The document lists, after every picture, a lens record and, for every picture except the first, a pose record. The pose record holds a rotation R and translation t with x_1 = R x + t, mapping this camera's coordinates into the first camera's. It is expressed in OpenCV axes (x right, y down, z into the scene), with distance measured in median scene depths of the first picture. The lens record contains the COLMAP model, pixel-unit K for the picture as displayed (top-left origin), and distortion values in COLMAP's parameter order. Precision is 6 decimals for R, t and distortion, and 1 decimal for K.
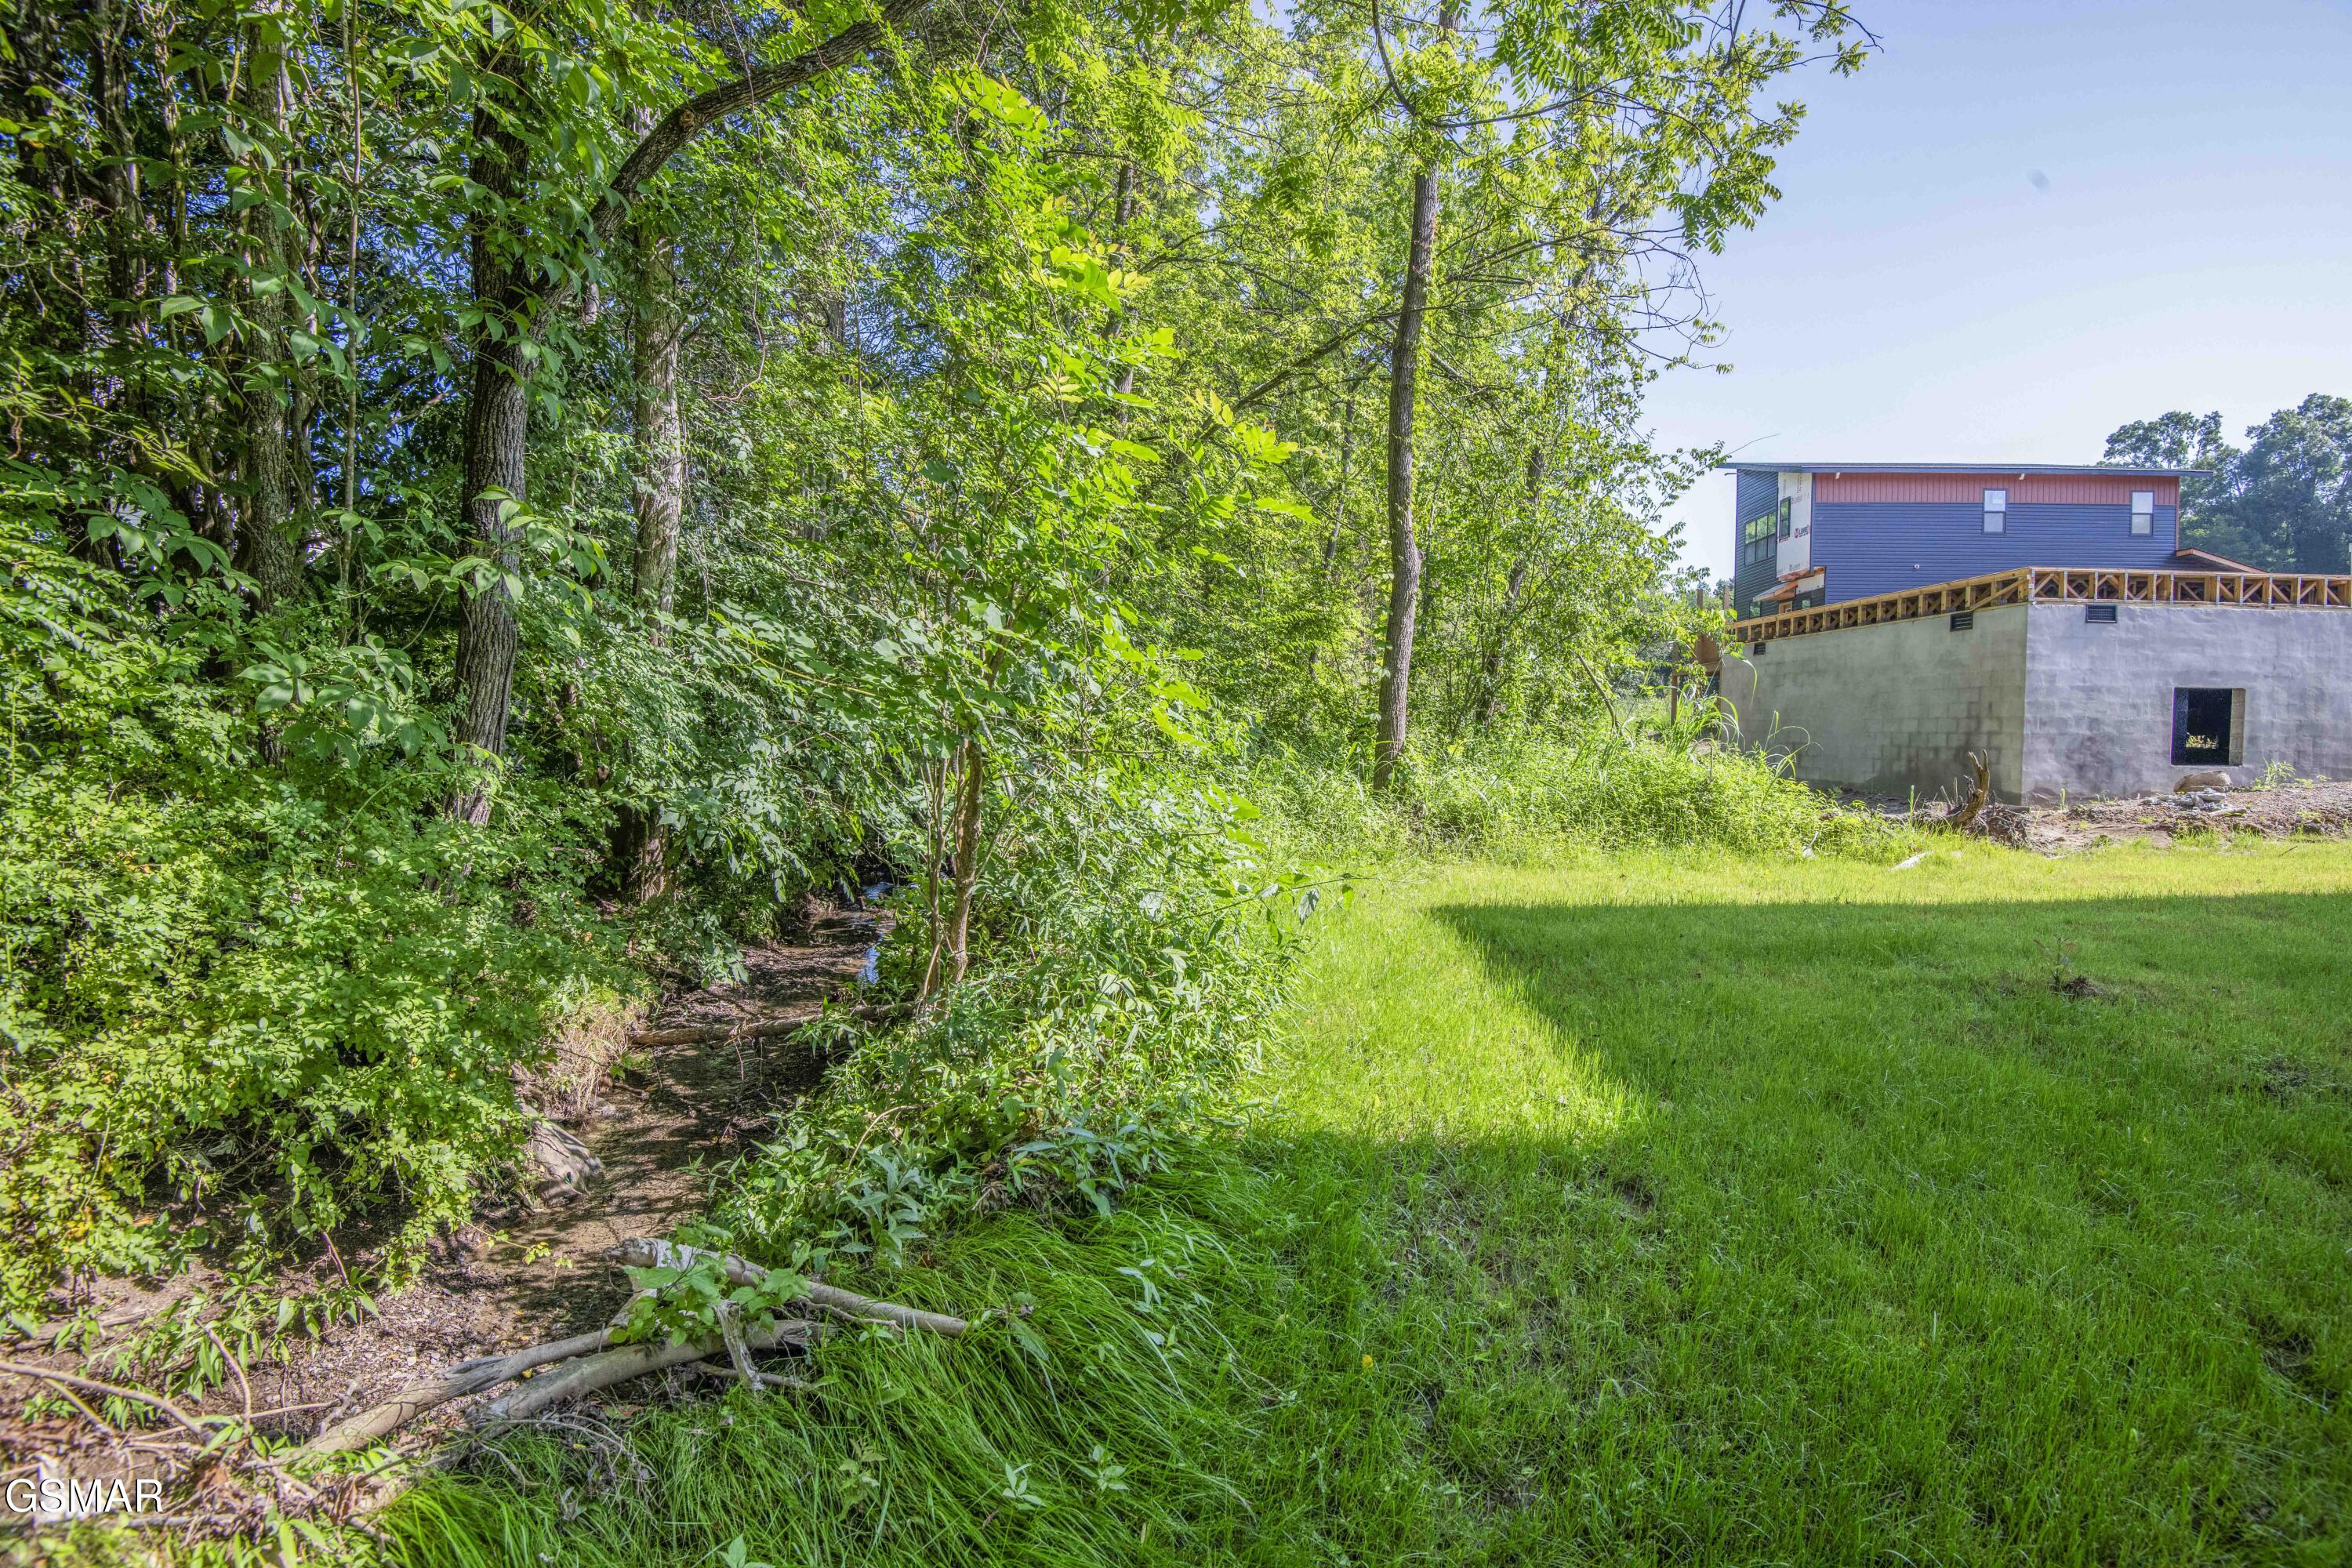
lens RADIAL K [[1085.1, 0, 1187.7], [0, 1085.1, 783.1], [0, 0, 1]] dist [-0.028789, -0.012095]
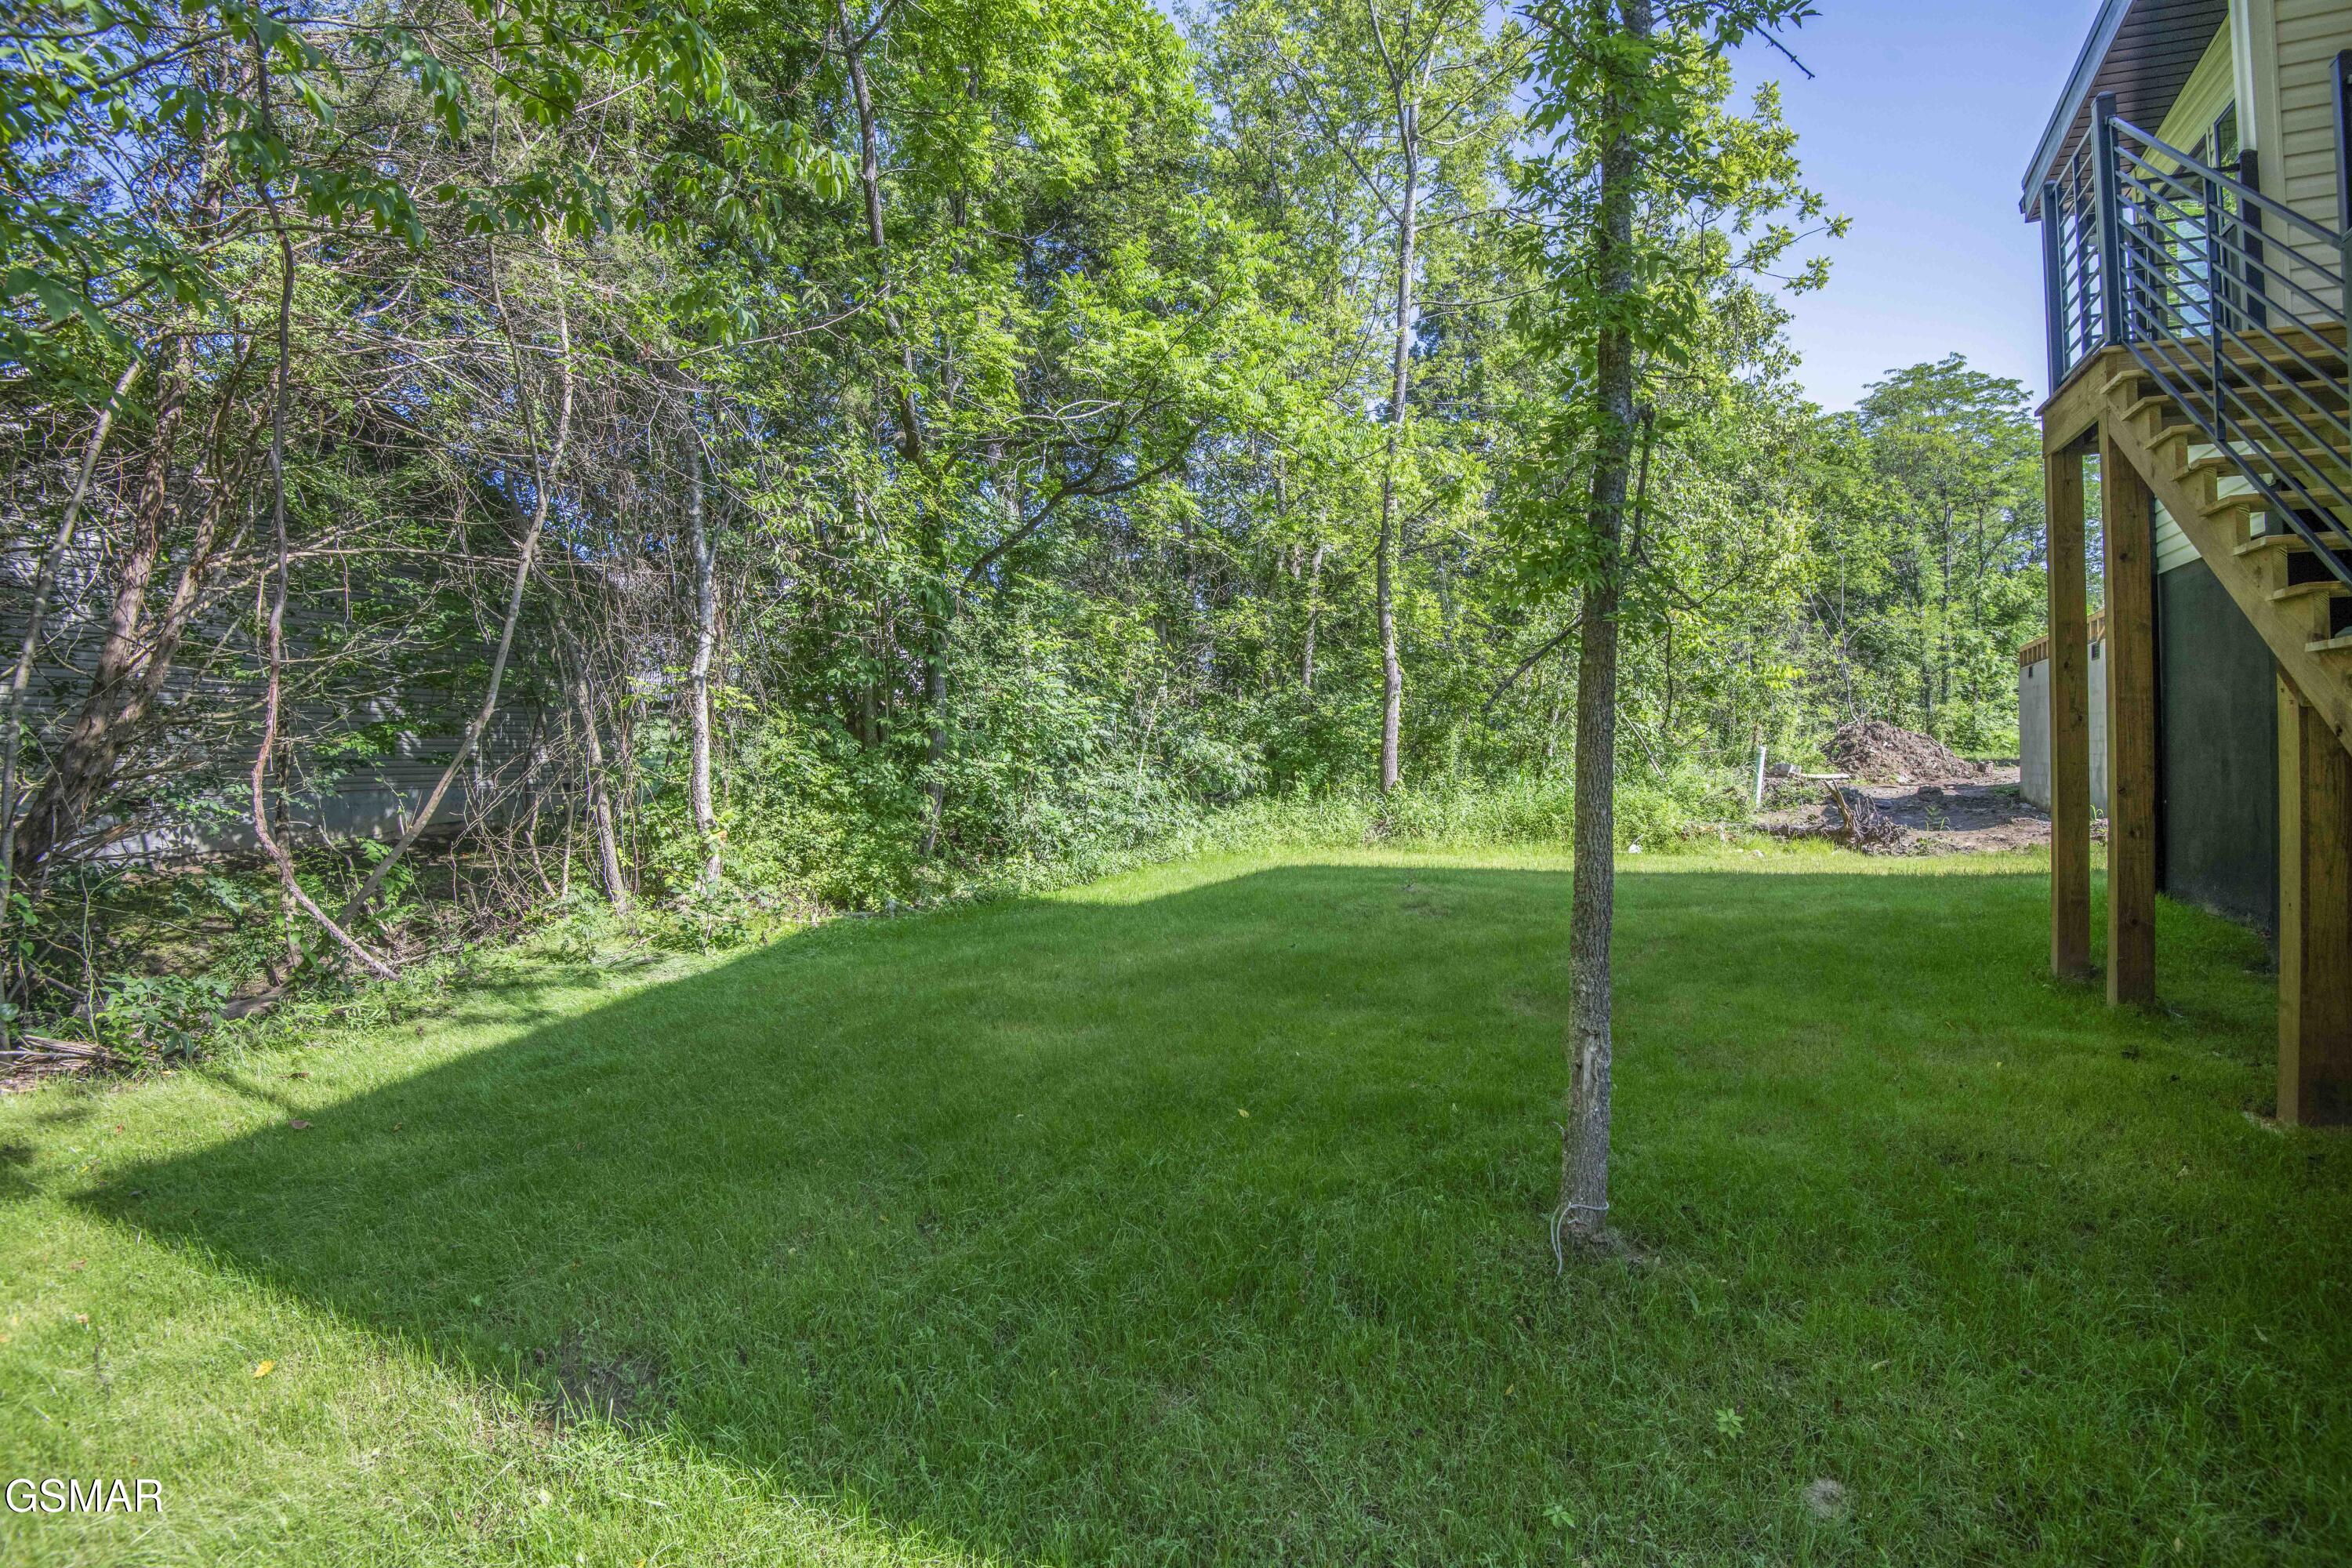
lens RADIAL K [[1085.1, 0, 1187.7], [0, 1085.1, 783.1], [0, 0, 1]] dist [-0.028789, -0.012095]
pose [[0.866770, -0.018351, -0.498370, 0.501542], [0.006094, 0.999638, -0.026210, 0.004835], [0.498671, 0.019681, 0.866568, -0.417037]]
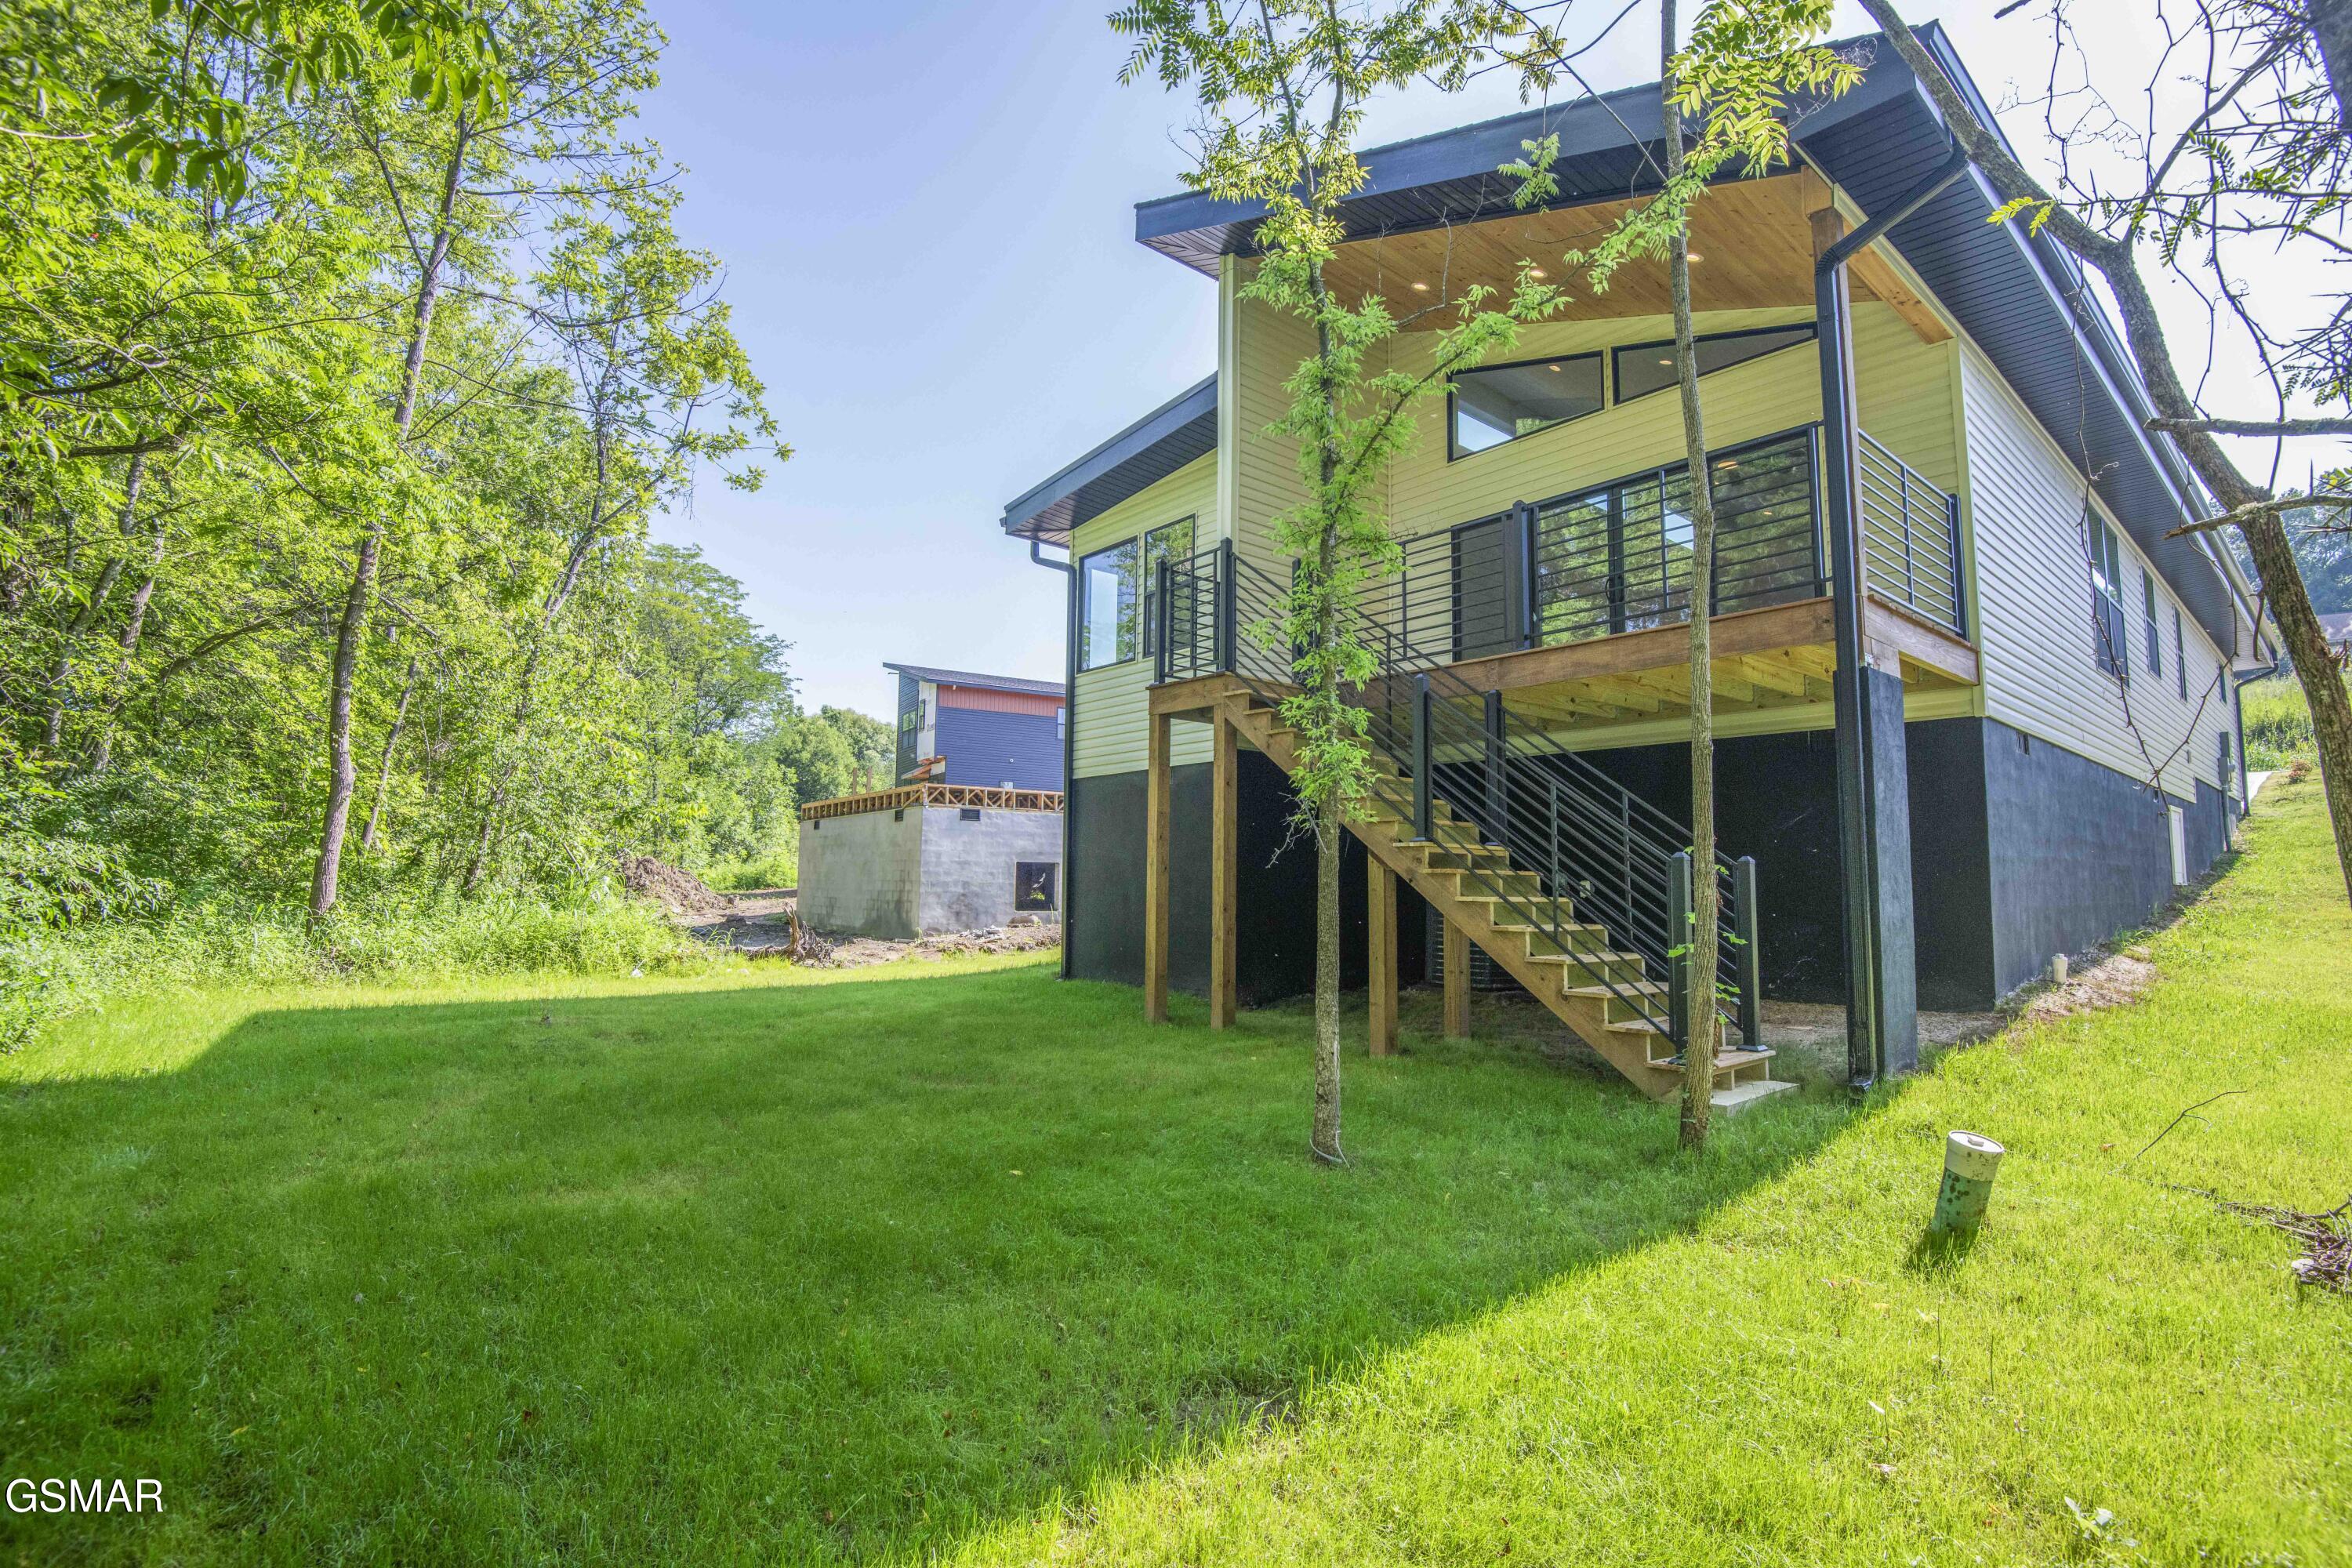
lens RADIAL K [[1085.1, 0, 1187.7], [0, 1085.1, 783.1], [0, 0, 1]] dist [-0.028789, -0.012095]
pose [[0.812443, 0.055421, 0.580400, 0.194430], [0.024223, 0.991404, -0.128574, 0.006904], [-0.582537, 0.118518, 0.804117, -0.486295]]
